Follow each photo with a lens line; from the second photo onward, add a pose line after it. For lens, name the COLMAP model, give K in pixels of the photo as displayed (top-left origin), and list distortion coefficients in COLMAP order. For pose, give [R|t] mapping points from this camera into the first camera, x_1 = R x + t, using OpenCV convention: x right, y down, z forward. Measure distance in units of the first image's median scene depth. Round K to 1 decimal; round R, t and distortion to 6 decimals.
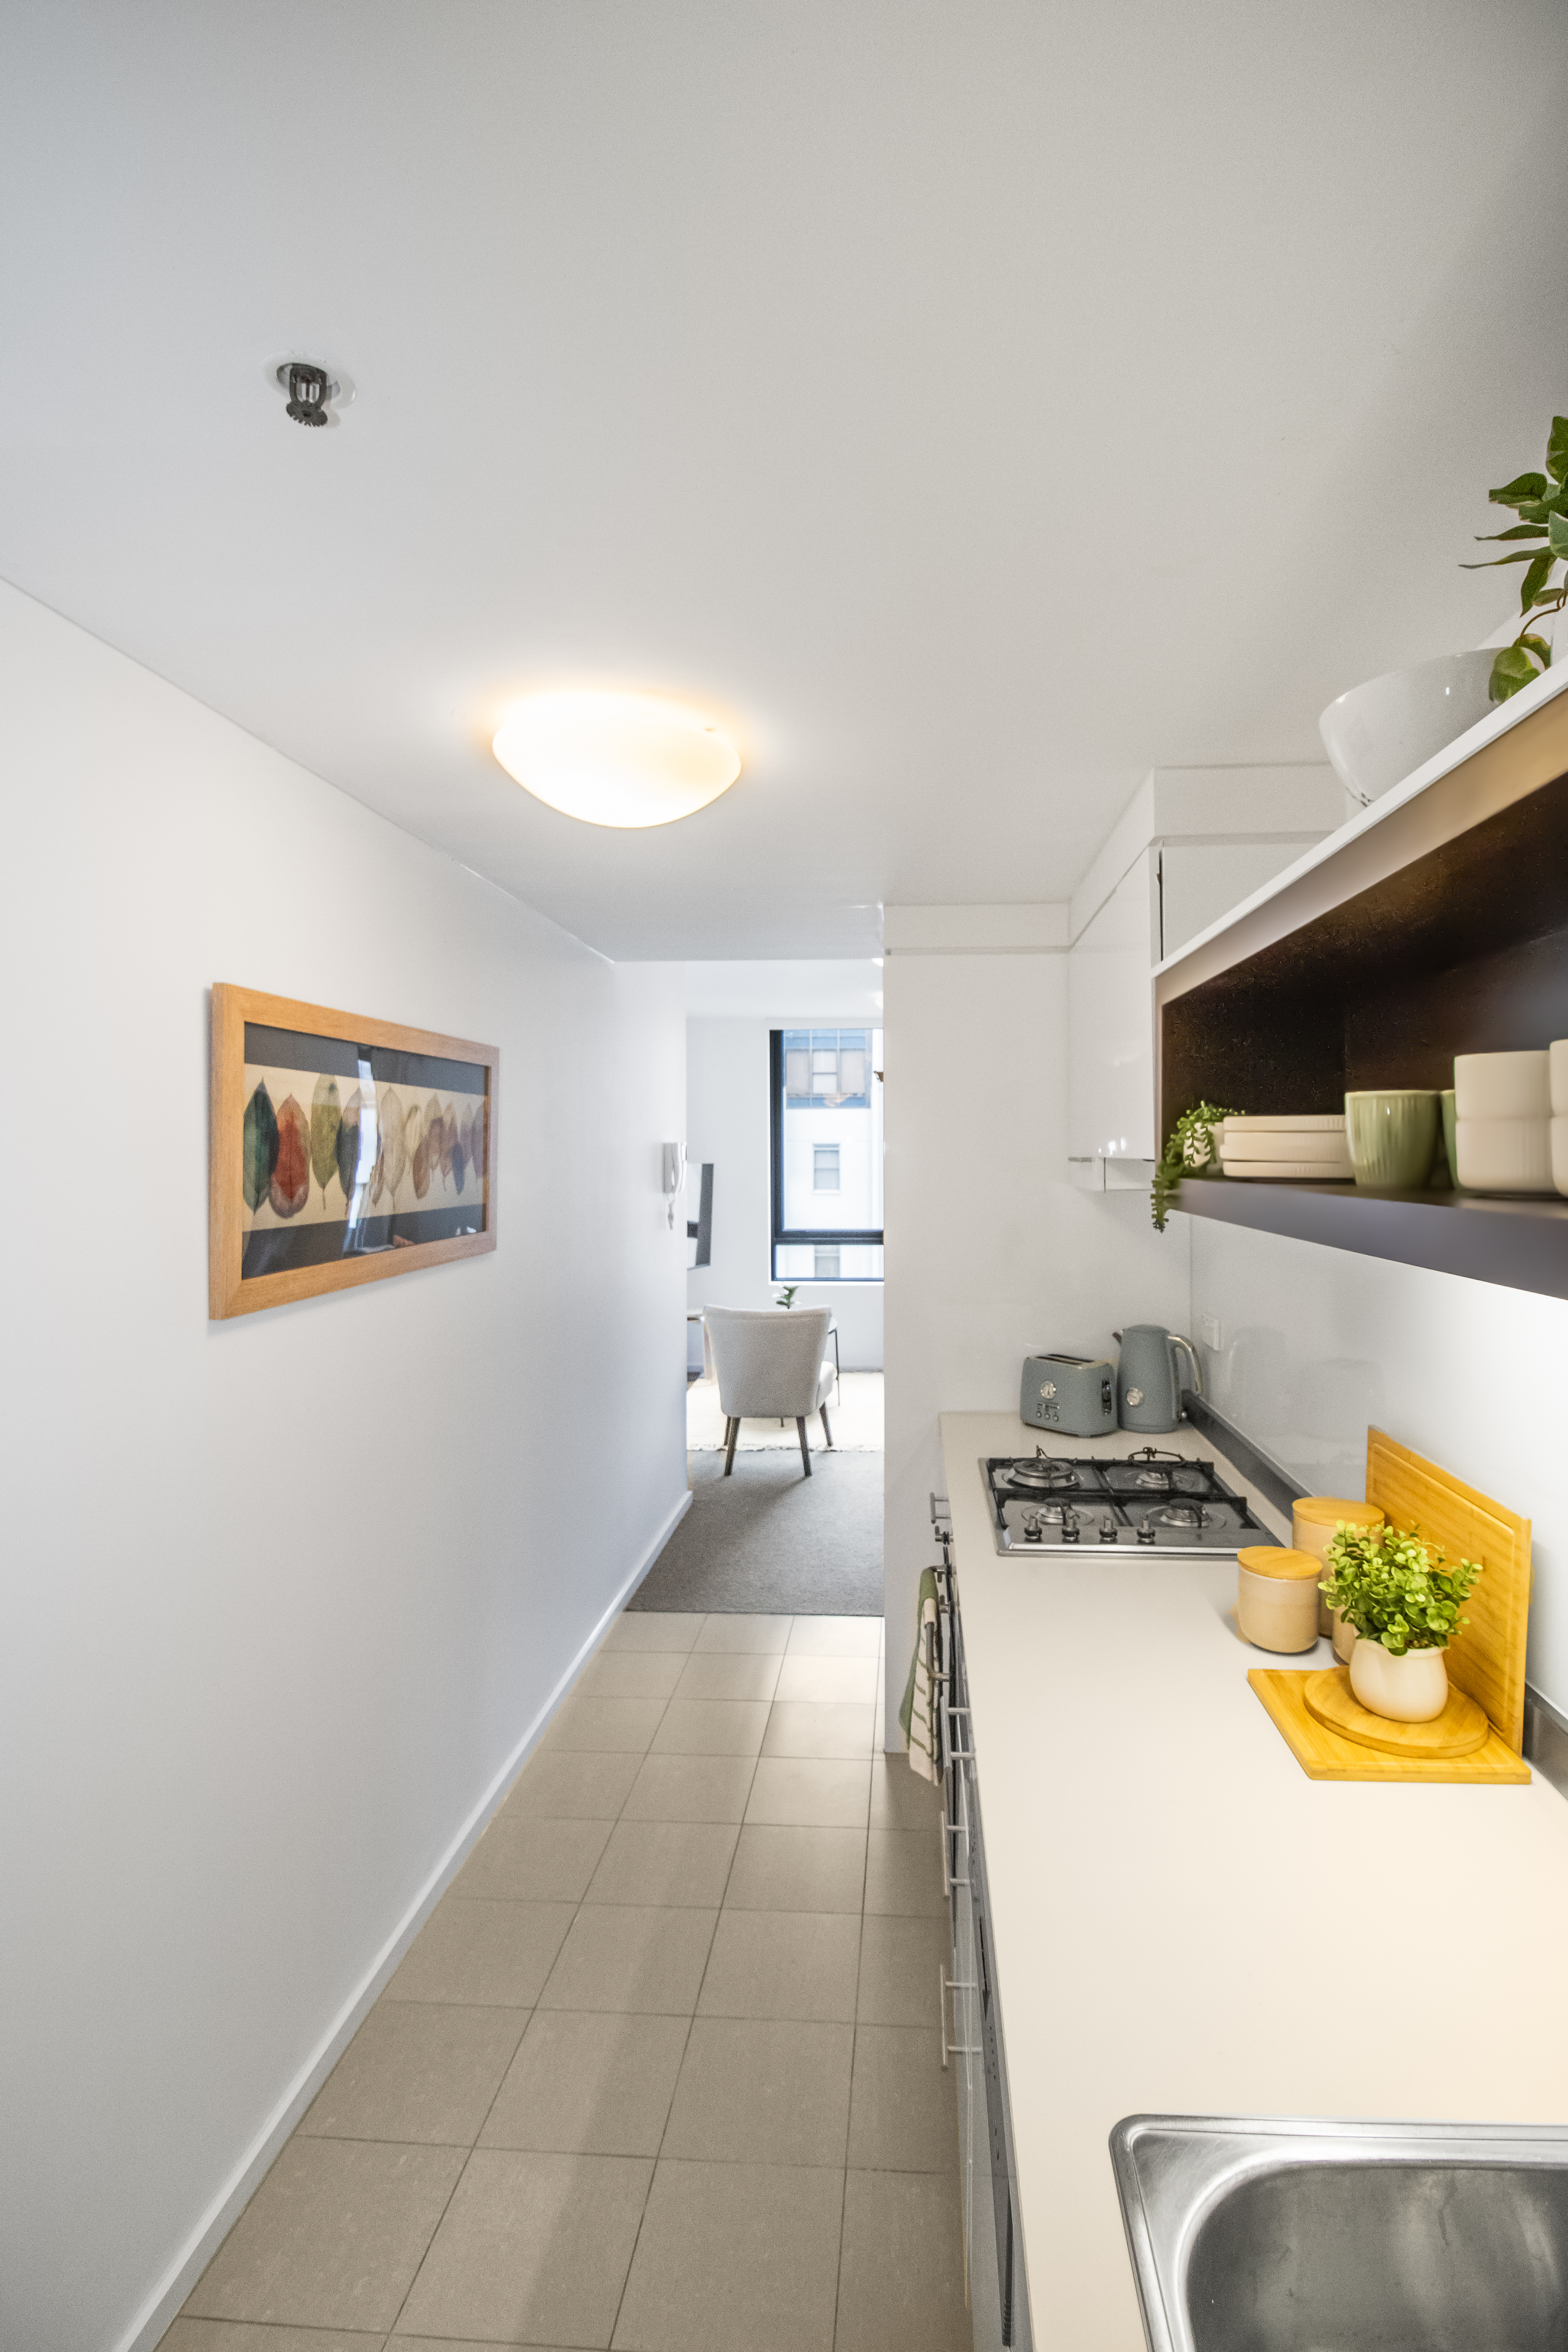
lens RADIAL K [[1144.5, 0, 791.6], [0, 1144.5, 1165.5], [0, 0, 1]] dist [-0.033321, -0.002850]
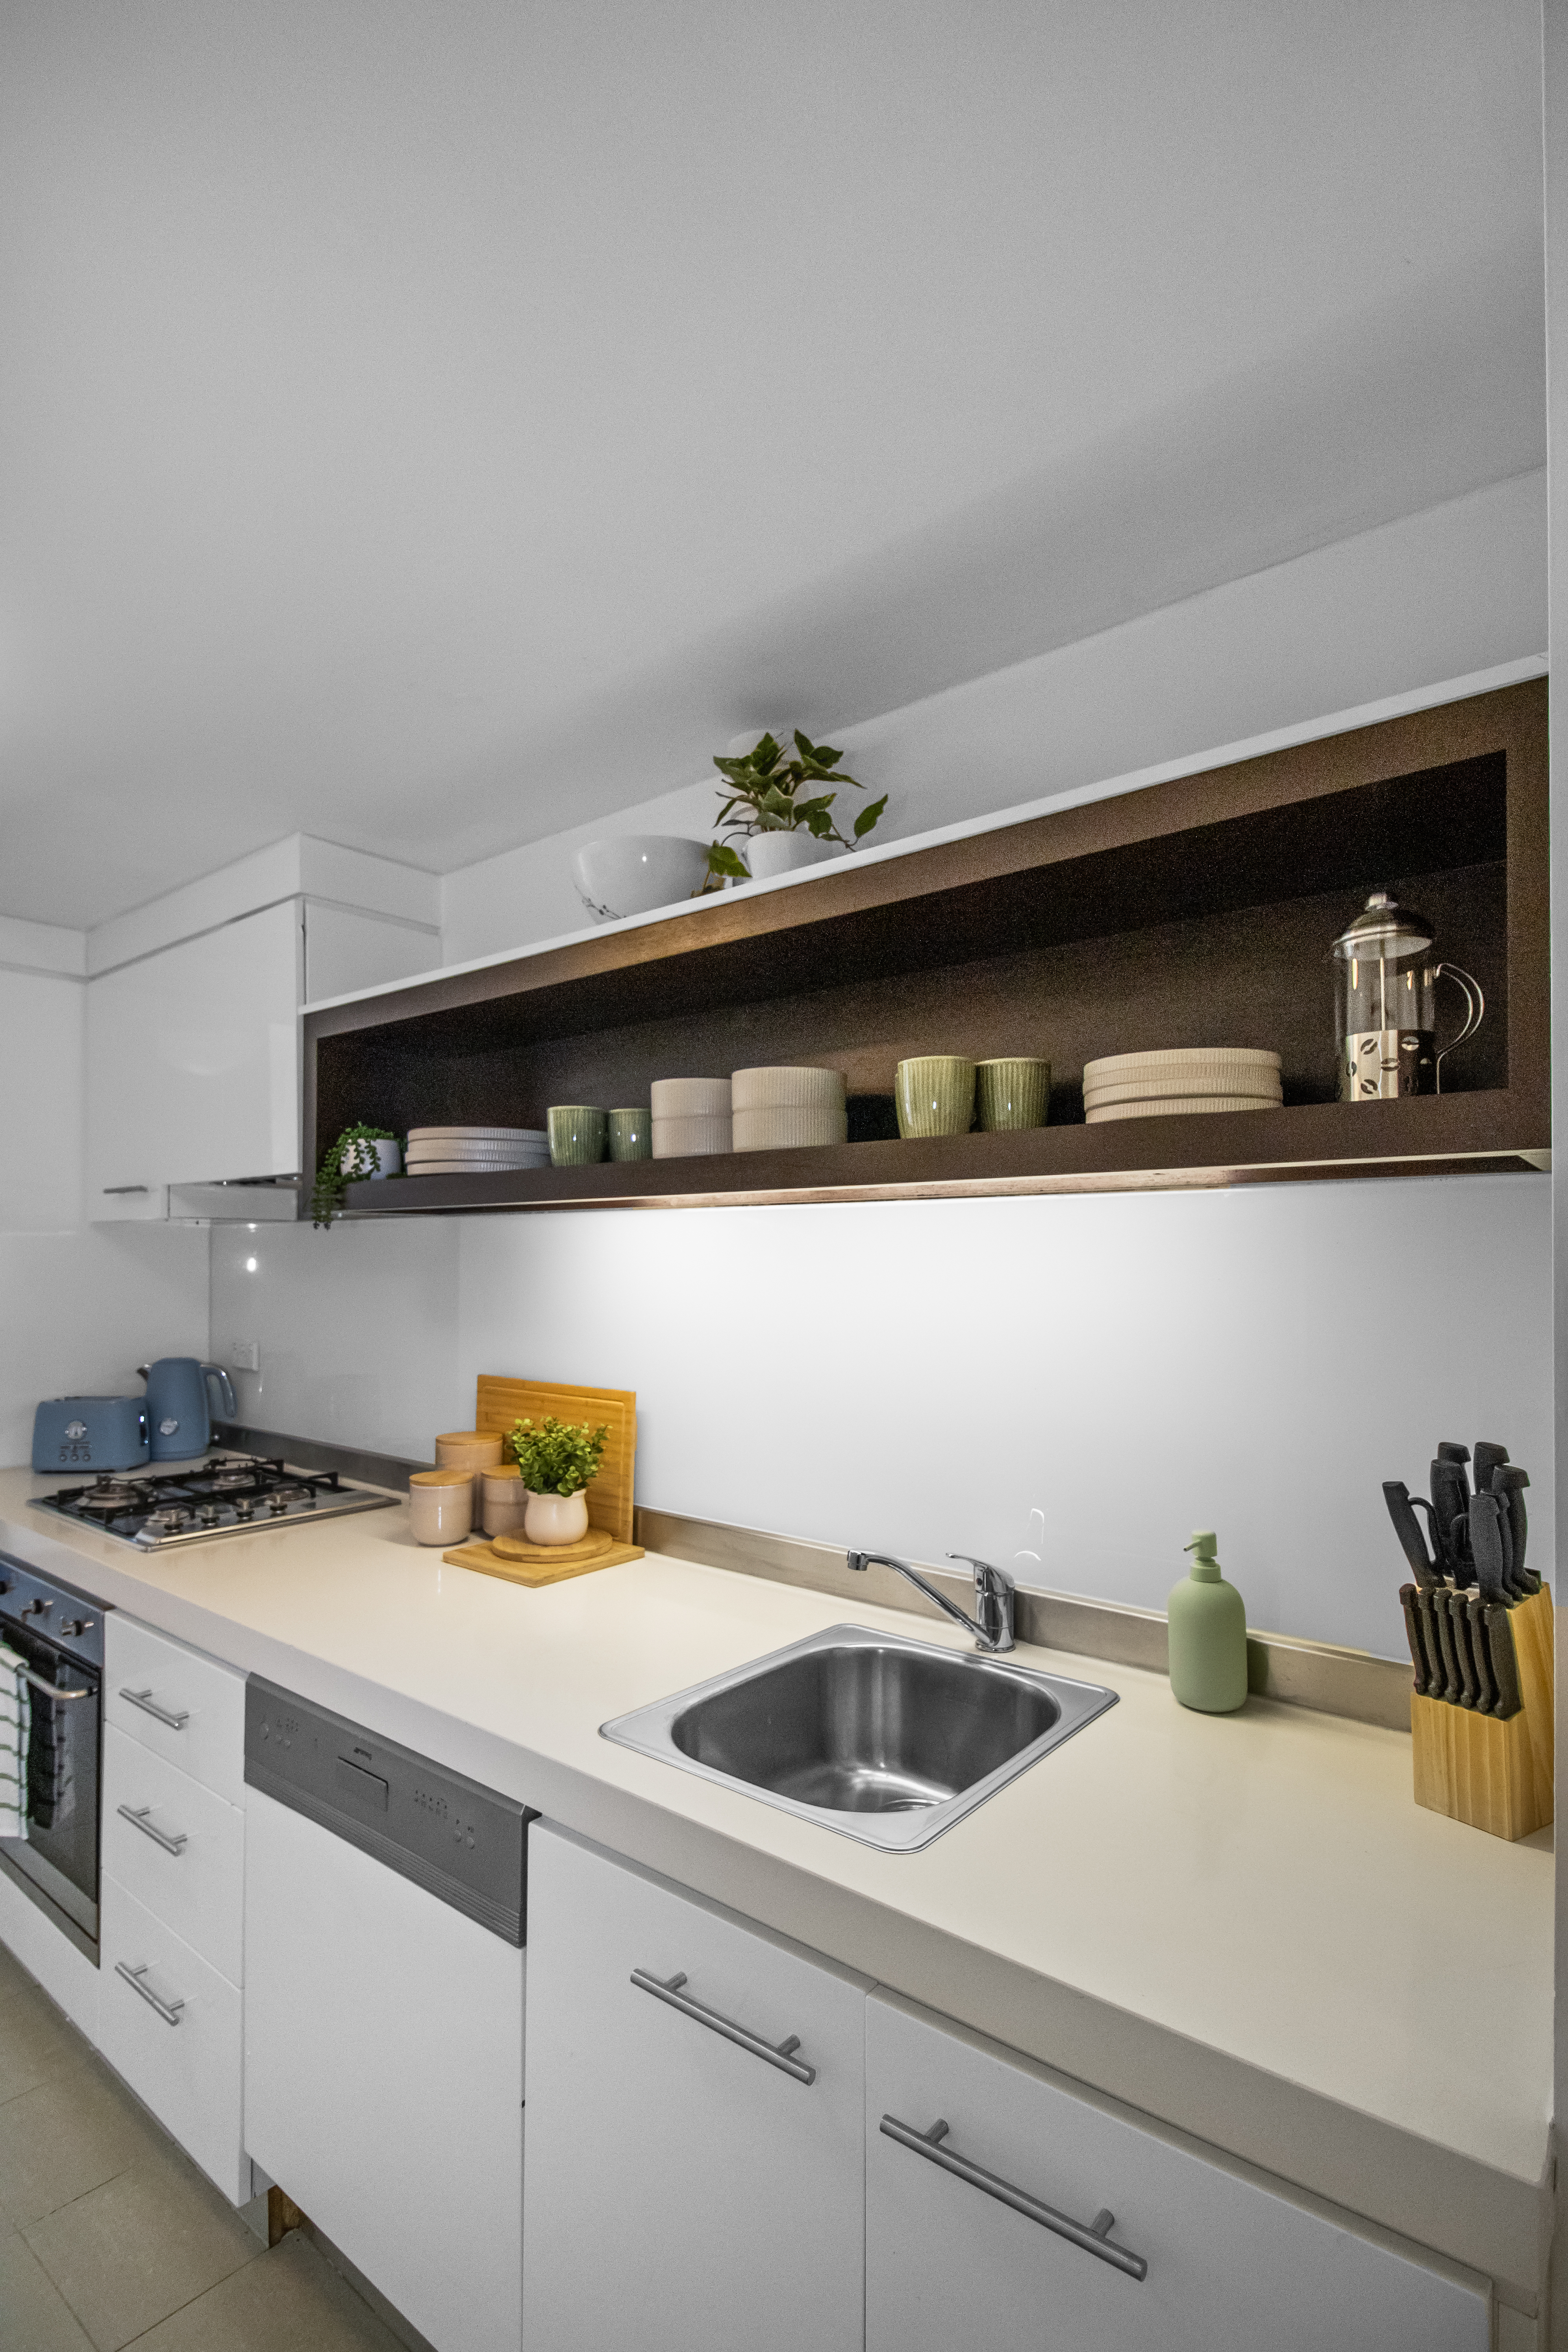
lens RADIAL K [[1105.8, 0, 785.6], [0, 1105.8, 1250.0], [0, 0, 1]] dist [-0.005684, -0.001656]
pose [[0.554809, 0.011597, 0.831897, -0.351930], [0.000706, 0.999896, -0.014410, 0.093760], [-0.831977, 0.008582, 0.554744, -0.026905]]
